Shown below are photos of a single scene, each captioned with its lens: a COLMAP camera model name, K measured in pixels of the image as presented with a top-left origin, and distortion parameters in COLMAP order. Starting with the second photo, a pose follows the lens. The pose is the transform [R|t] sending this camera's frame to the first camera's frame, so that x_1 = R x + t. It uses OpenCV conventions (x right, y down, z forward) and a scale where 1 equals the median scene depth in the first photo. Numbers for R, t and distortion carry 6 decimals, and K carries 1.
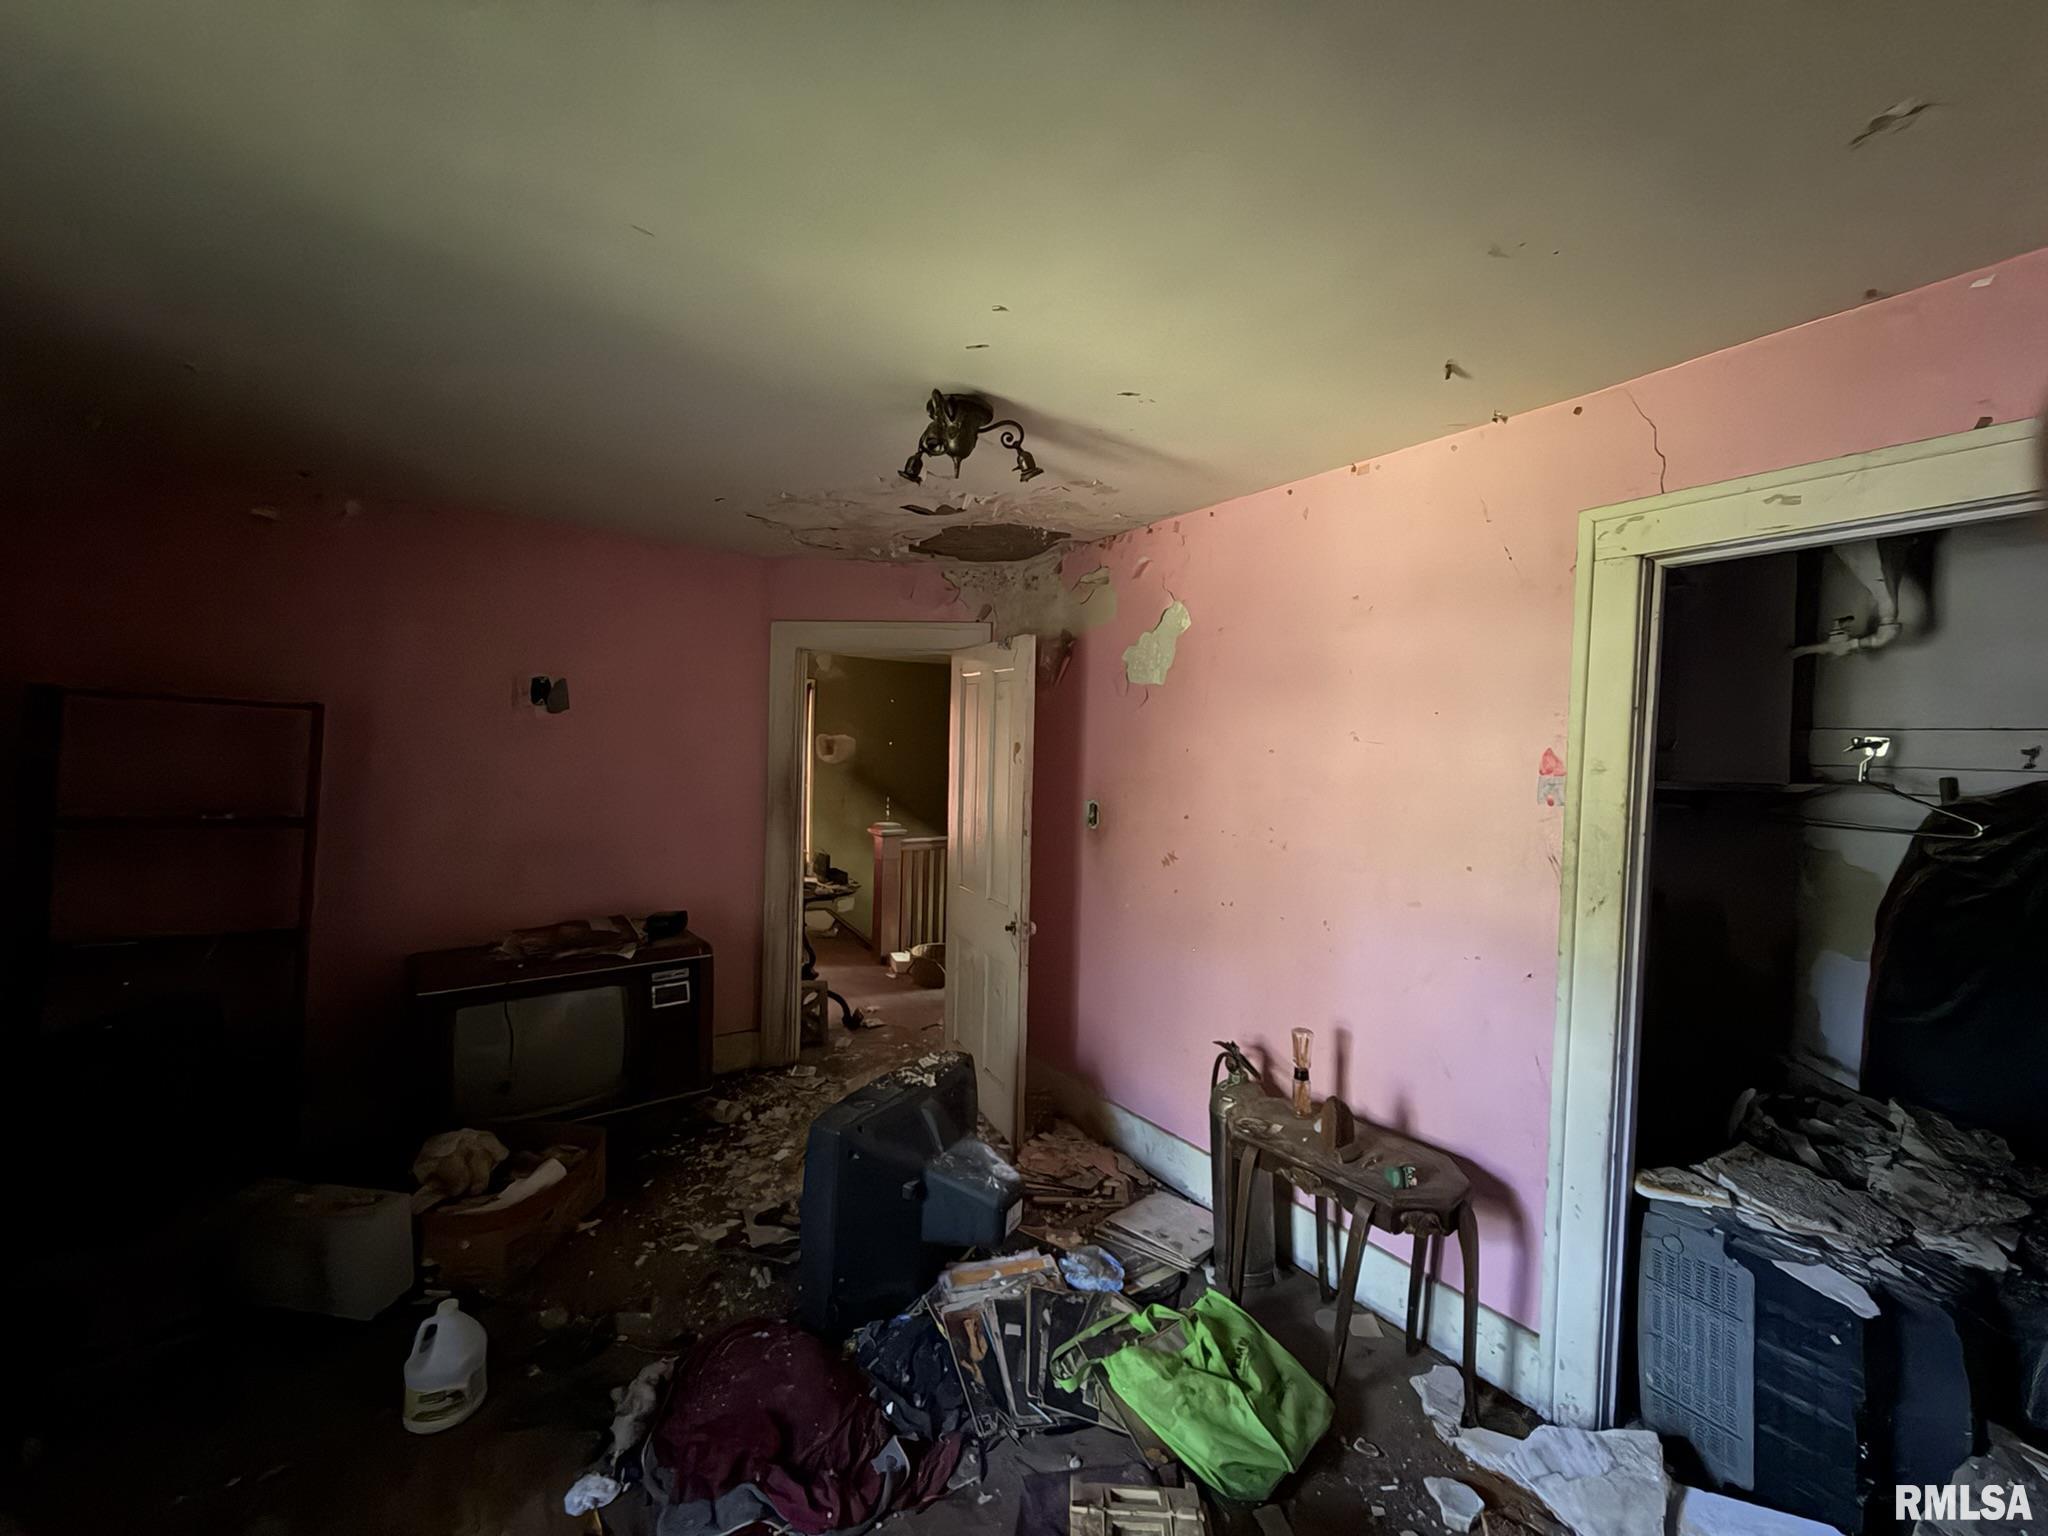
lens RADIAL K [[815.6, 0, 1027.0], [0, 815.6, 764.0], [0, 0, 1]] dist [-0.000176, 0.000508]
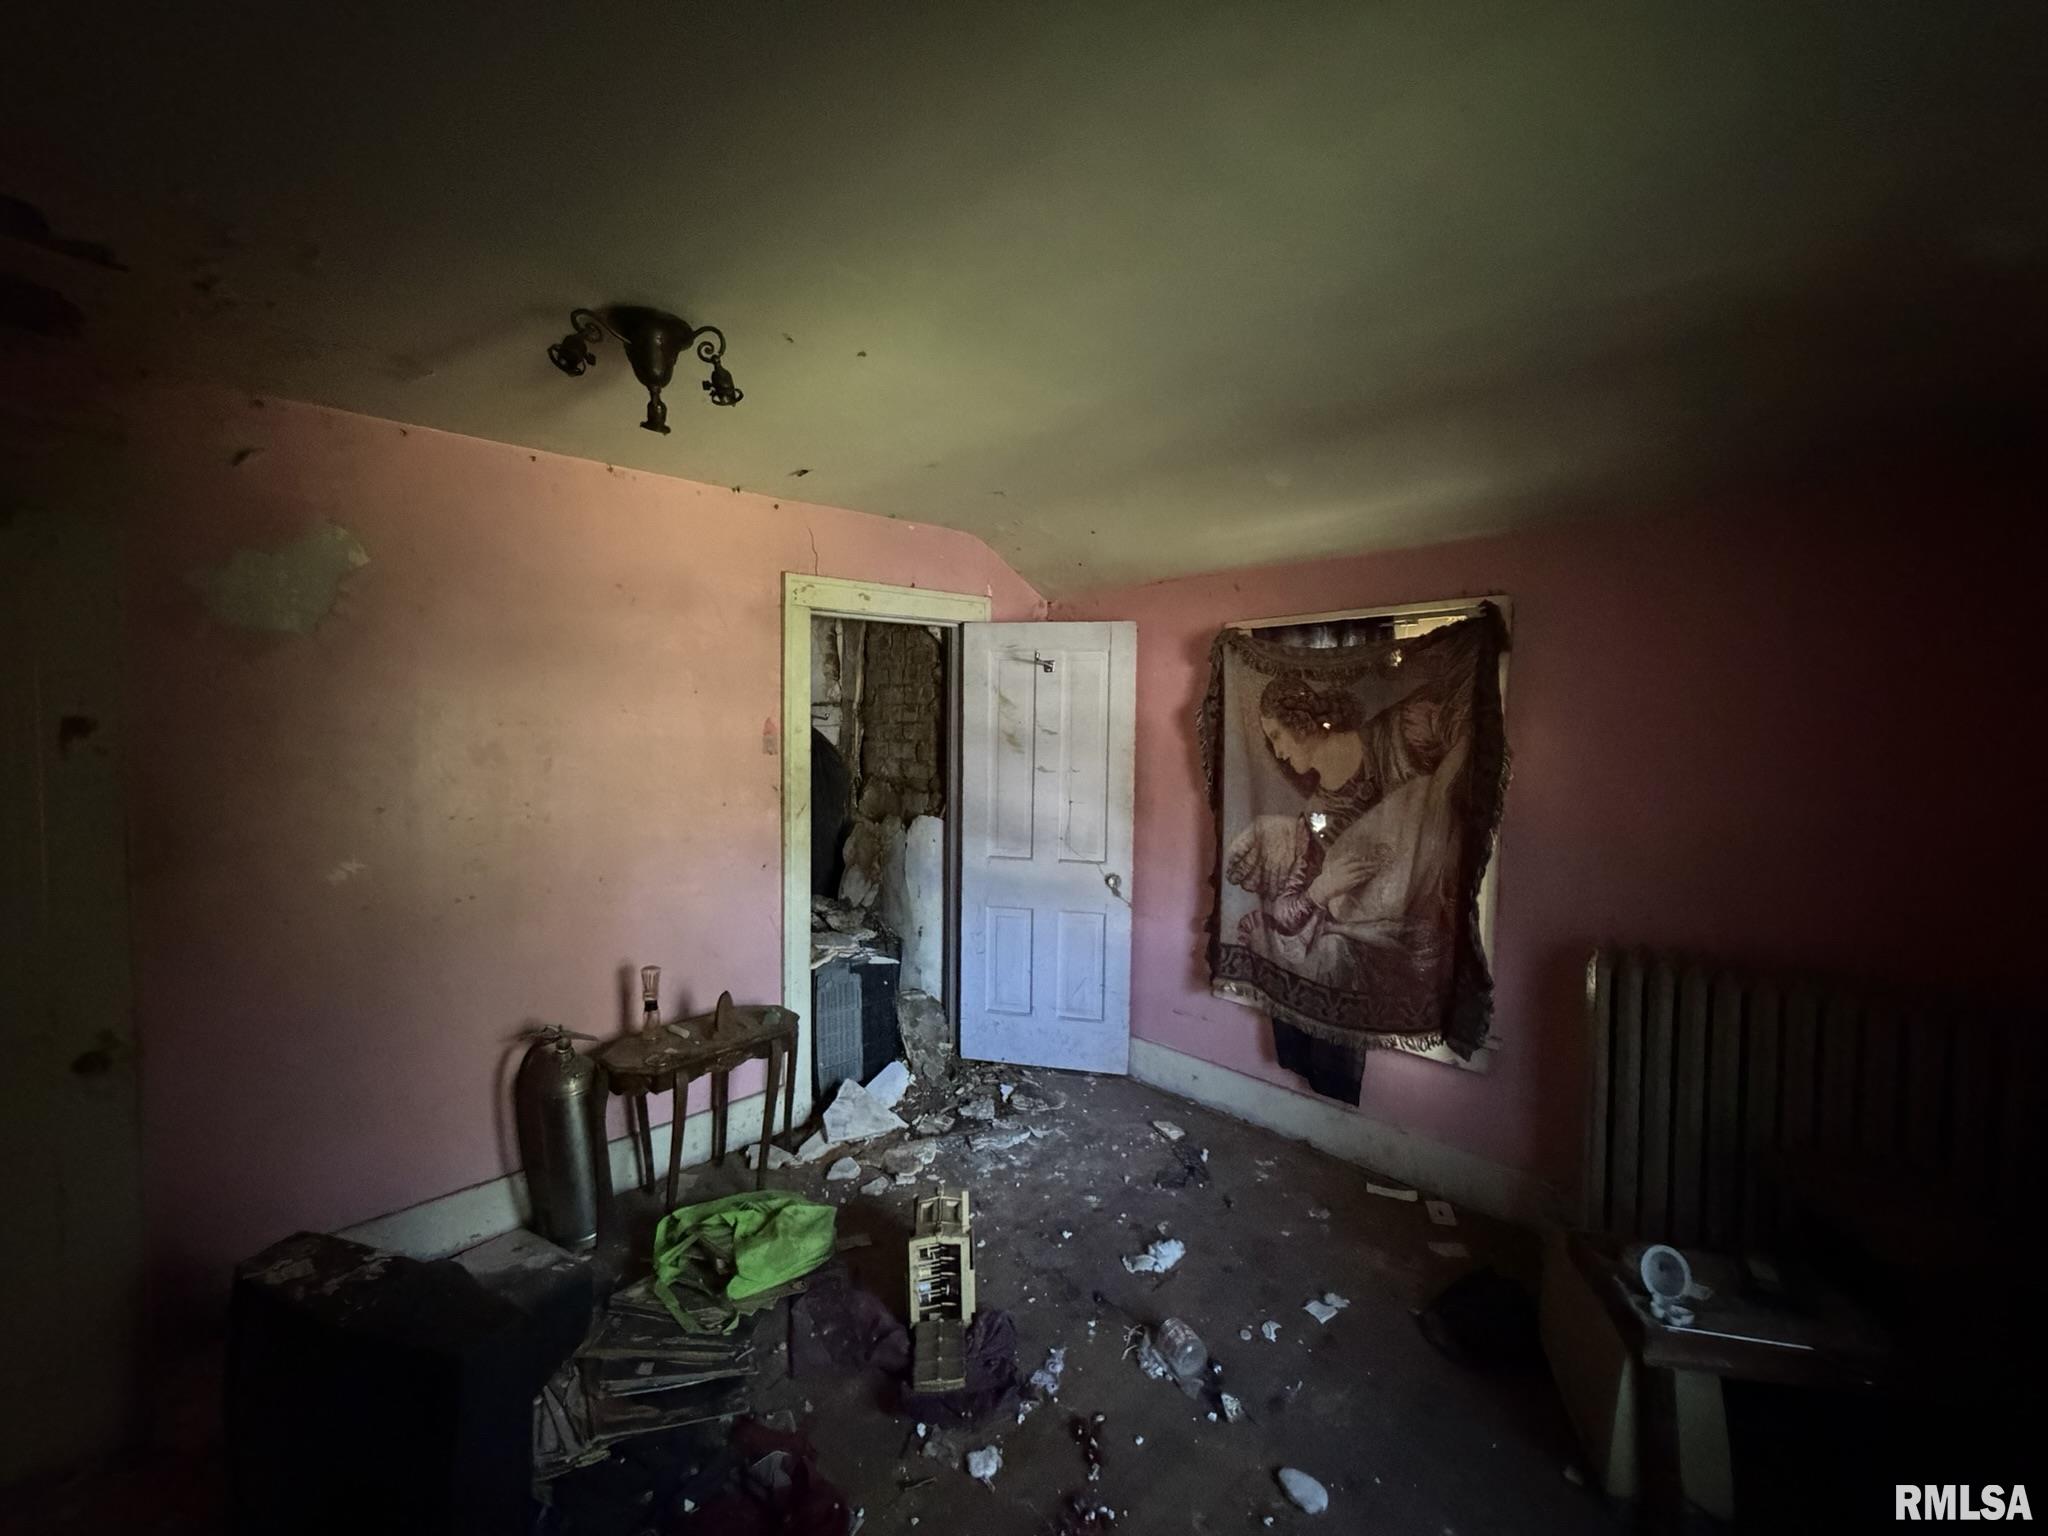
lens RADIAL K [[815.6, 0, 1028.7], [0, 815.6, 763.9], [0, 0, 1]] dist [-0.000176, 0.000508]
pose [[-0.143483, -0.065955, 0.987453, -1.051416], [0.021804, 0.997324, 0.069782, -0.031352], [-0.989413, 0.031543, -0.141660, 0.781019]]
